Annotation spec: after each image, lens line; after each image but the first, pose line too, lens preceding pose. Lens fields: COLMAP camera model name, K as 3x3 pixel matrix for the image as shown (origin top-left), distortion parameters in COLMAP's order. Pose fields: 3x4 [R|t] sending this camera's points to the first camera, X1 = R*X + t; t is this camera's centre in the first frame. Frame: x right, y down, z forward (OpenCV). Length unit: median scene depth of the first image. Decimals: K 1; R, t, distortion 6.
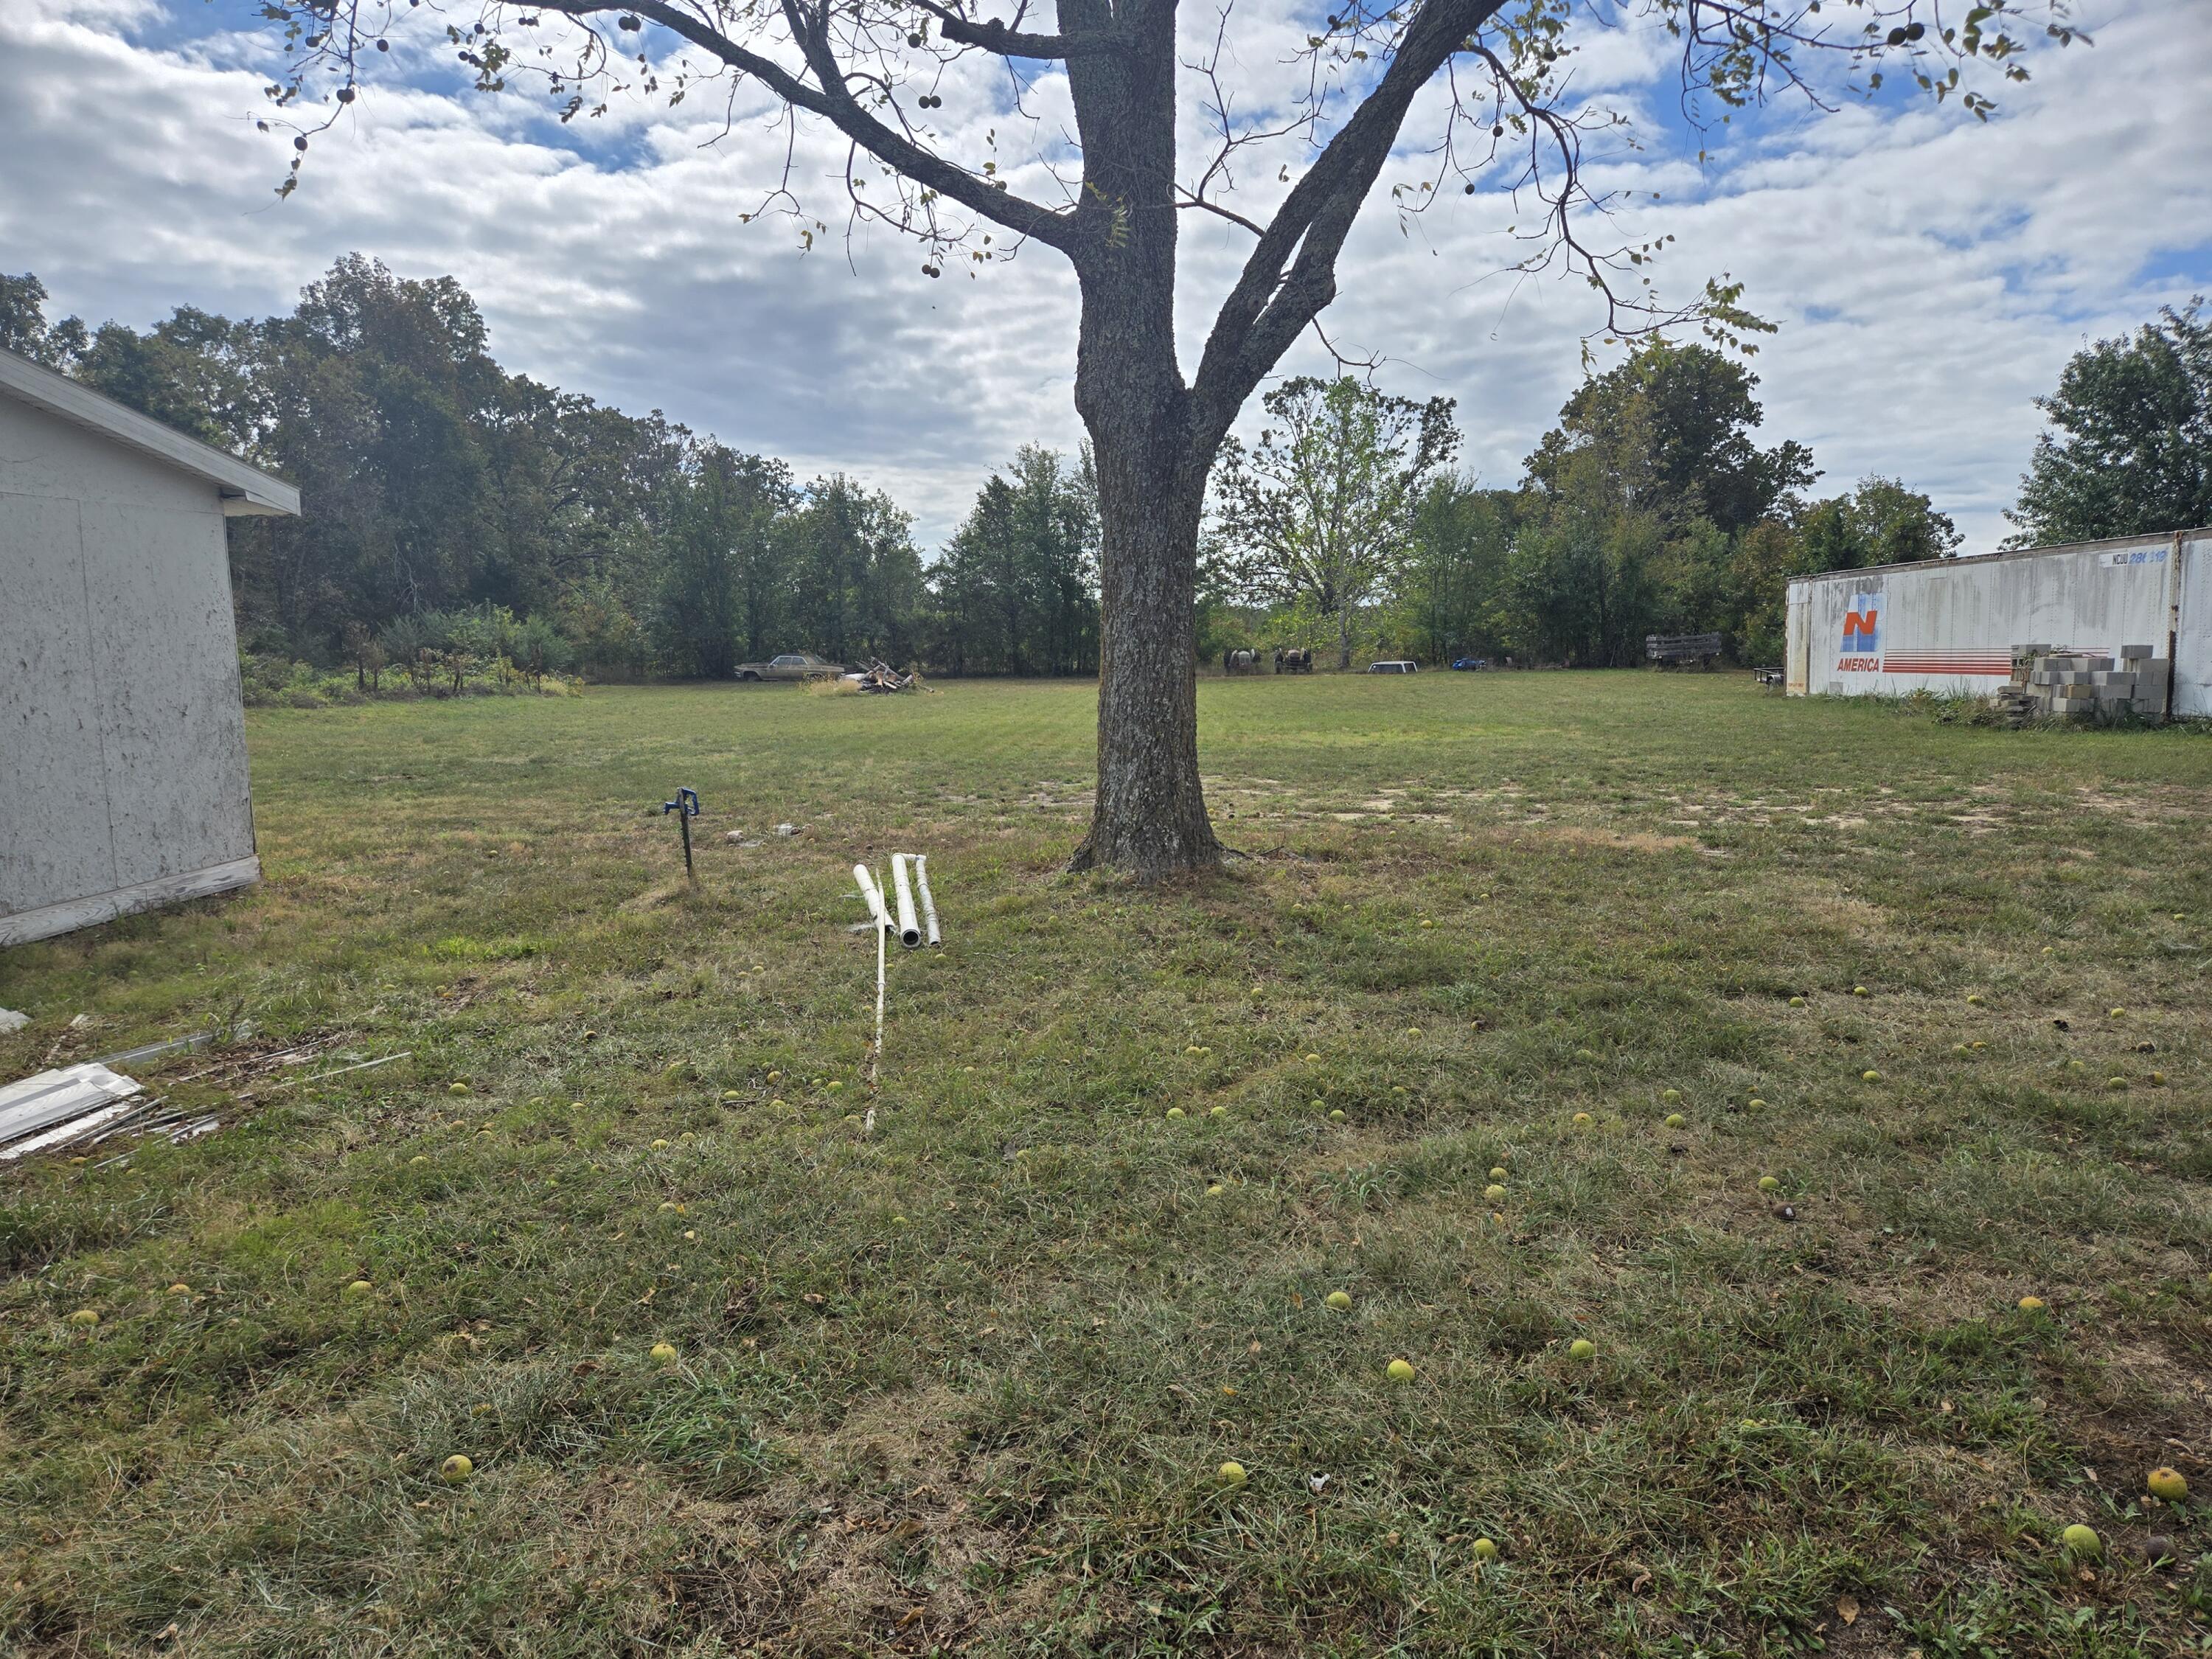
lens RADIAL K [[1398.4, 0, 1116.2], [0, 1398.4, 868.1], [0, 0, 1]] dist [0.019305, -0.036177]
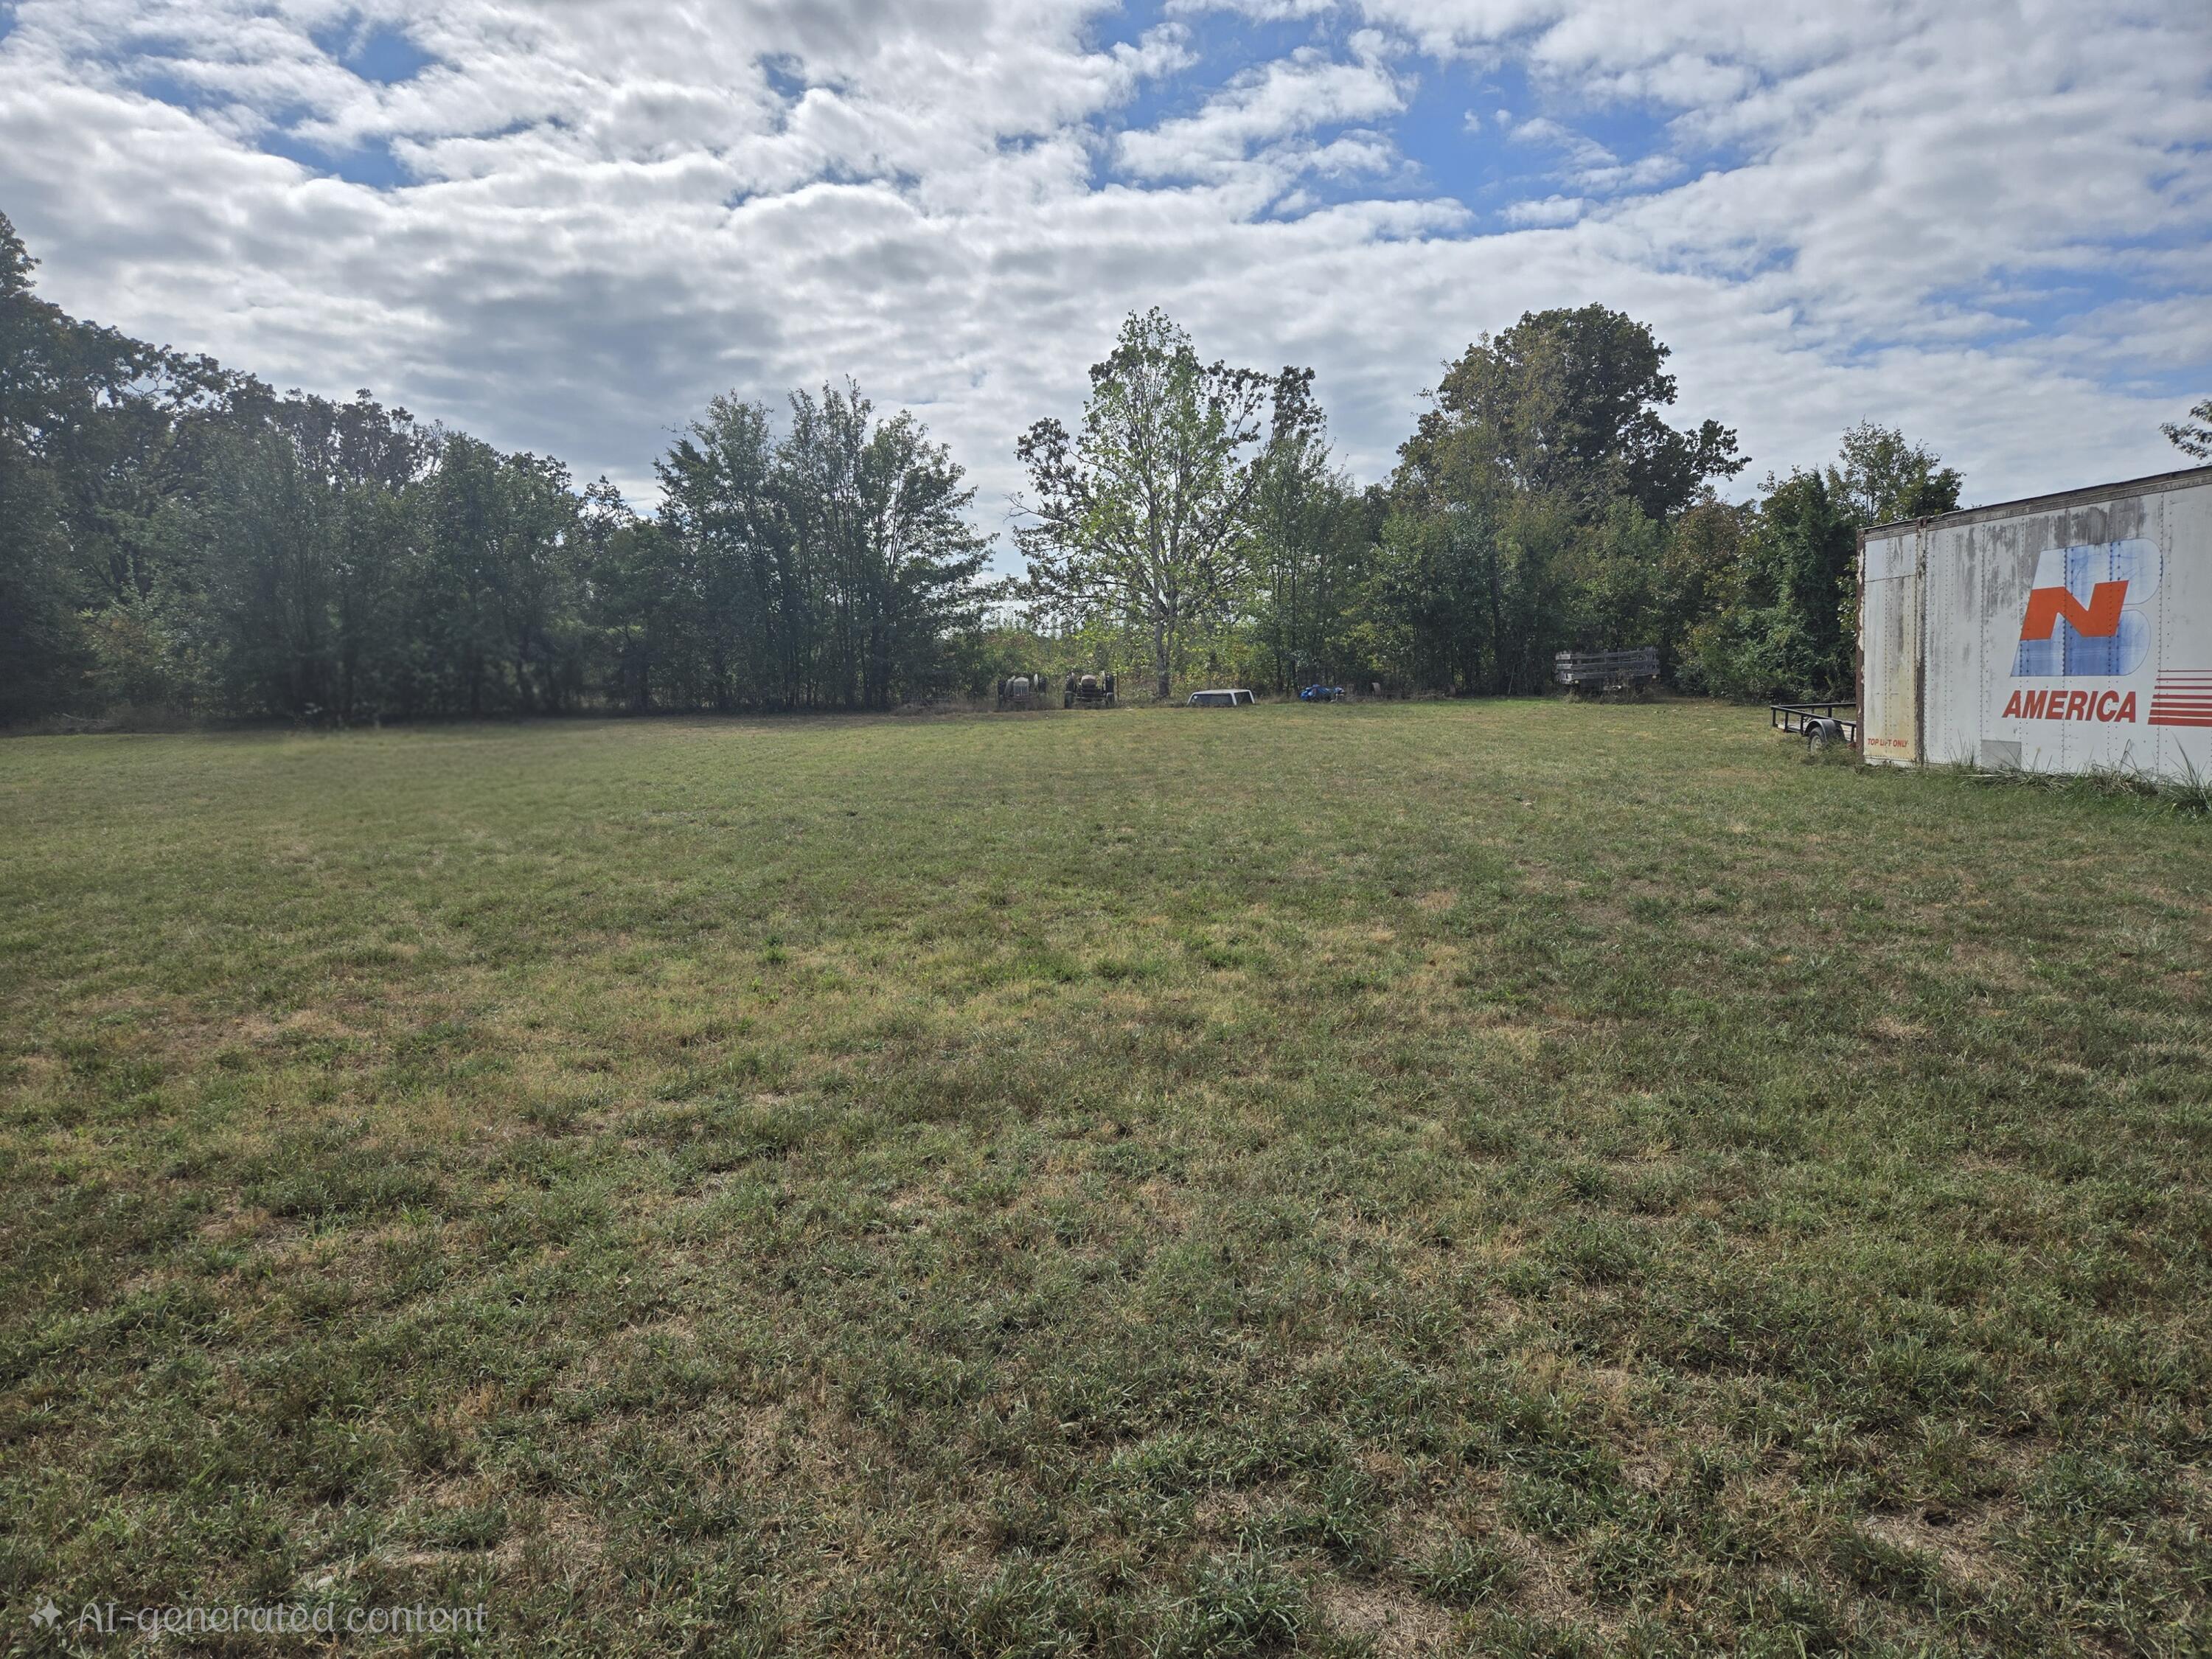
lens RADIAL K [[1398.4, 0, 1129.6], [0, 1398.4, 817.7], [0, 0, 1]] dist [0.019305, -0.036177]
pose [[0.997170, -0.014735, 0.073719, 0.090916], [0.018575, 0.998491, -0.051686, -0.041789], [-0.072846, 0.052909, 0.995939, 0.264106]]
